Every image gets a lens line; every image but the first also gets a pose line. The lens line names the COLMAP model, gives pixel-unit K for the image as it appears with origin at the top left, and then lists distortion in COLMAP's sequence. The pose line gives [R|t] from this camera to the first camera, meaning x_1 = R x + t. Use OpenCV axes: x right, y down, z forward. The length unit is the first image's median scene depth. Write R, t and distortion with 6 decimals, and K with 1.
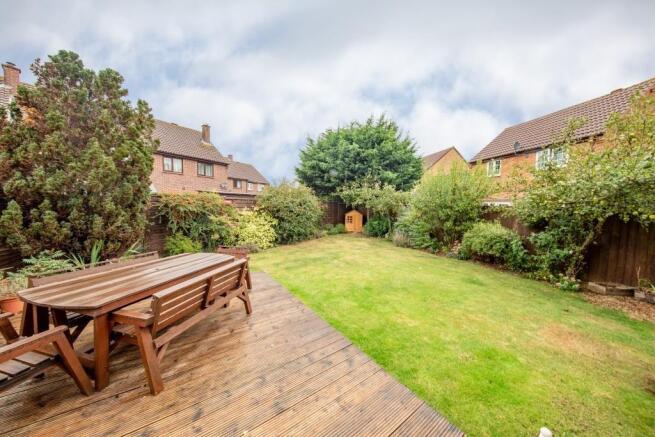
lens RADIAL K [[215.2, 0, 336.1], [0, 215.2, 202.4], [0, 0, 1]] dist [-0.005356, -0.000414]
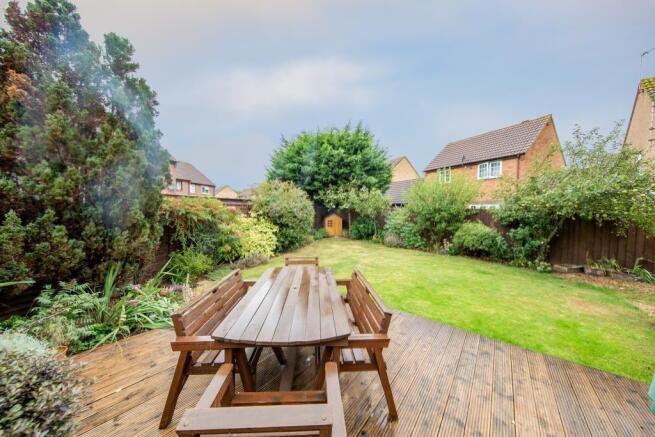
lens RADIAL K [[215.2, 0, 345.6], [0, 215.2, 204.7], [0, 0, 1]] dist [-0.005356, -0.000414]
pose [[0.961496, -0.005952, 0.274754, -0.300649], [0.007379, 0.999964, -0.004162, -0.007910], [-0.274720, 0.006029, 0.961505, 0.035508]]
